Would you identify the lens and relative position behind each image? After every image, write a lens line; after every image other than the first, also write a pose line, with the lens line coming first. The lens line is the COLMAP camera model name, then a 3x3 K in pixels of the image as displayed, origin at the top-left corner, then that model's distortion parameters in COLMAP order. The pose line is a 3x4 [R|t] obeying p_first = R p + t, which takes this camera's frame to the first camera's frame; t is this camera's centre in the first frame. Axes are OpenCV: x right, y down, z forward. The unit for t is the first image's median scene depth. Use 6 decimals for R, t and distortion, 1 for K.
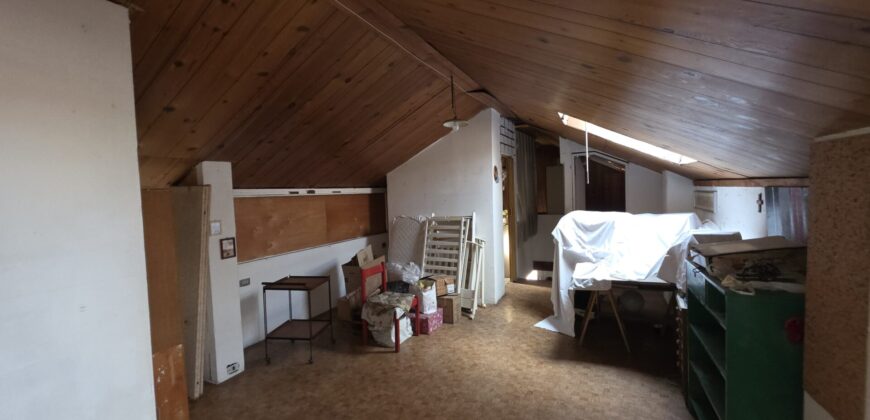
lens RADIAL K [[347.8, 0, 433.3], [0, 347.8, 206.4], [0, 0, 1]] dist [0.003052, 0.000342]
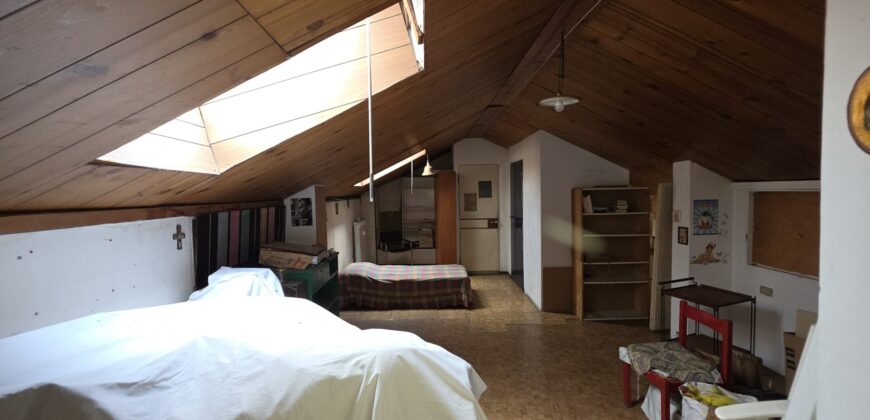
lens RADIAL K [[347.8, 0, 434.7], [0, 347.8, 207.4], [0, 0, 1]] dist [0.003052, 0.000342]
pose [[-0.893368, 0.072128, -0.443498, 0.667480], [0.031036, 0.994580, 0.099236, -0.116360], [0.448252, 0.074890, -0.890764, 1.683240]]
